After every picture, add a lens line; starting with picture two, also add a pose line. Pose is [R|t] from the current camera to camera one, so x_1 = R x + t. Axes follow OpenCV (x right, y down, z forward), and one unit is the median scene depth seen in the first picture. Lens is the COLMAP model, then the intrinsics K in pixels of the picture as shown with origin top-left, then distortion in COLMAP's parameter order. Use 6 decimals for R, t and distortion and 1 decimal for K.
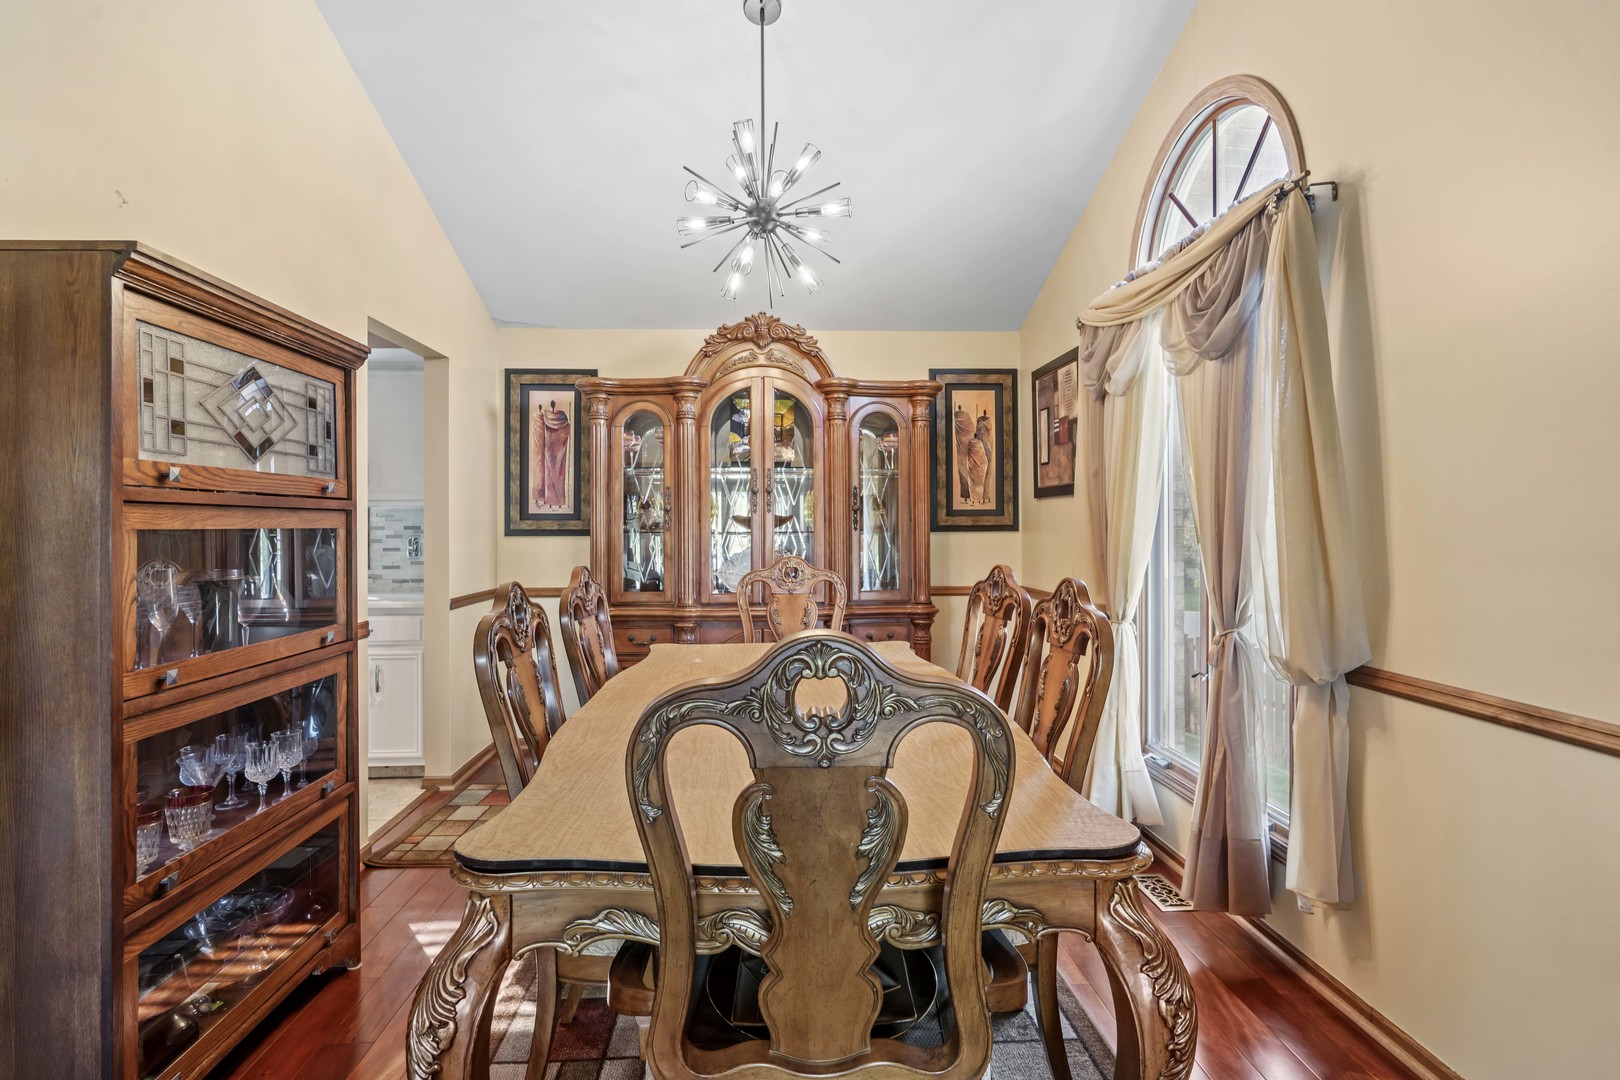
lens RADIAL K [[824.0, 0, 808.0], [0, 824.0, 524.9], [0, 0, 1]] dist [-0.012543, 0.001154]
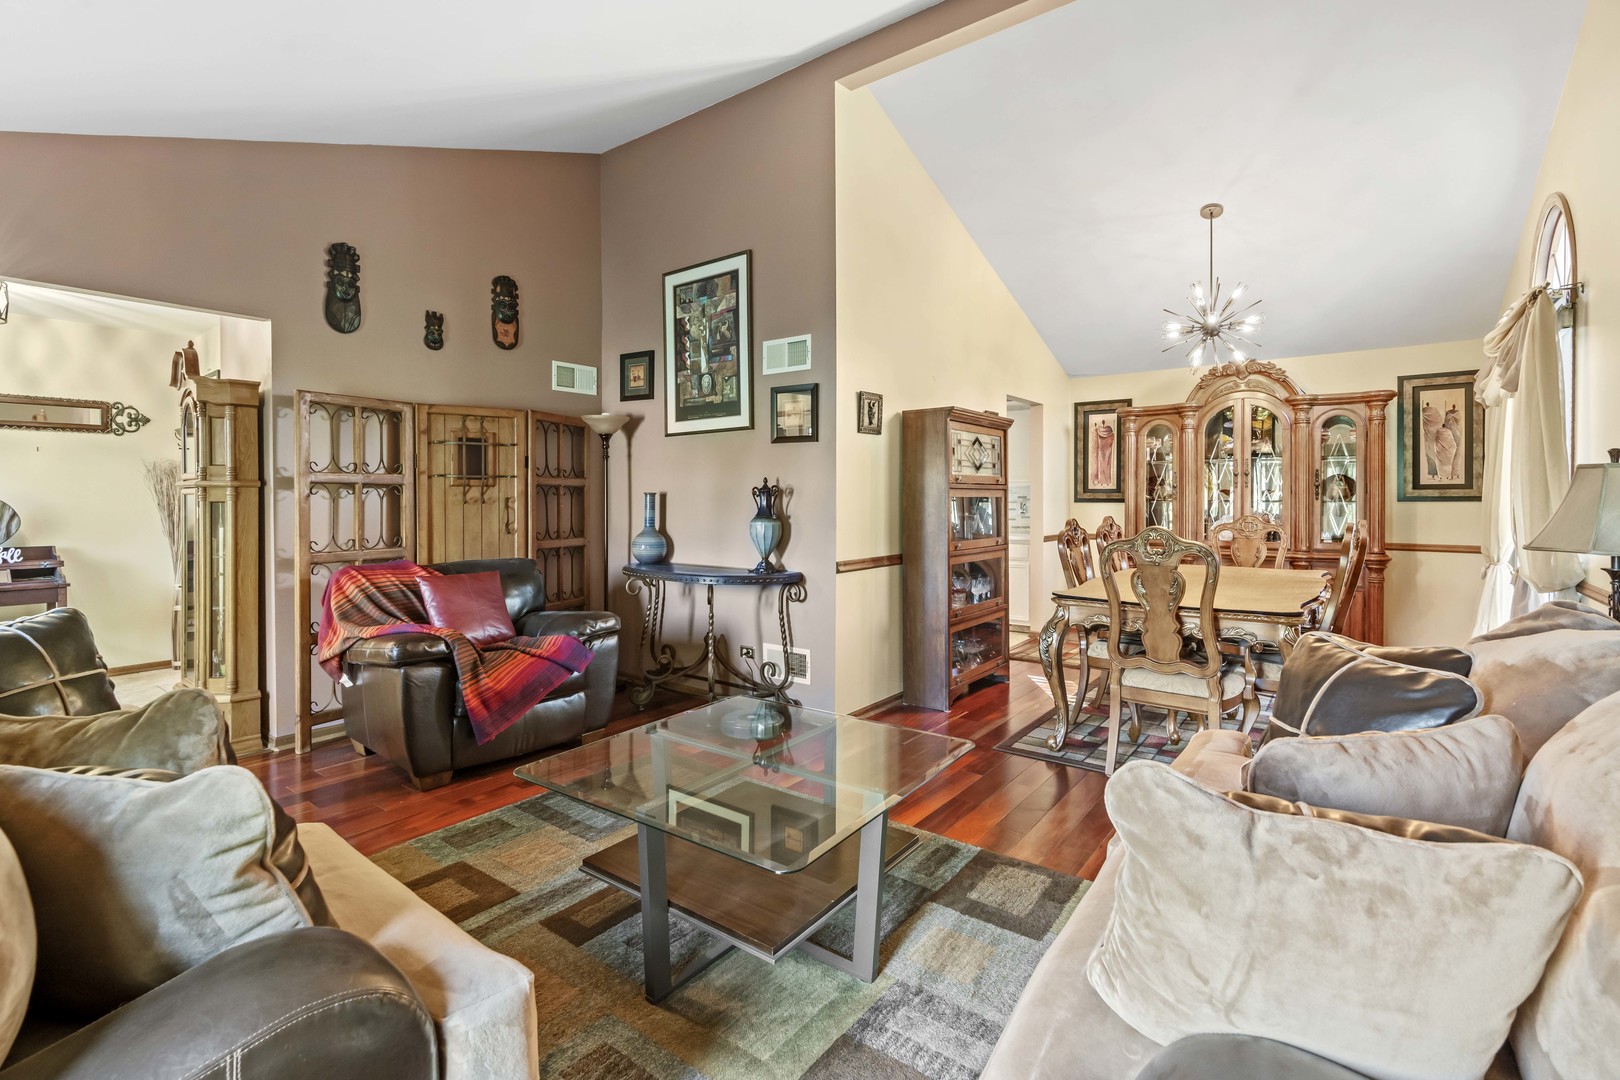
lens RADIAL K [[734.2, 0, 817.4], [0, 734.2, 498.6], [0, 0, 1]] dist [-0.002802, 0.000307]
pose [[0.766289, 0.004331, -0.642482, 0.211511], [-0.001653, 0.999987, 0.004769, -0.000212], [0.642494, -0.002593, 0.766286, -0.533671]]
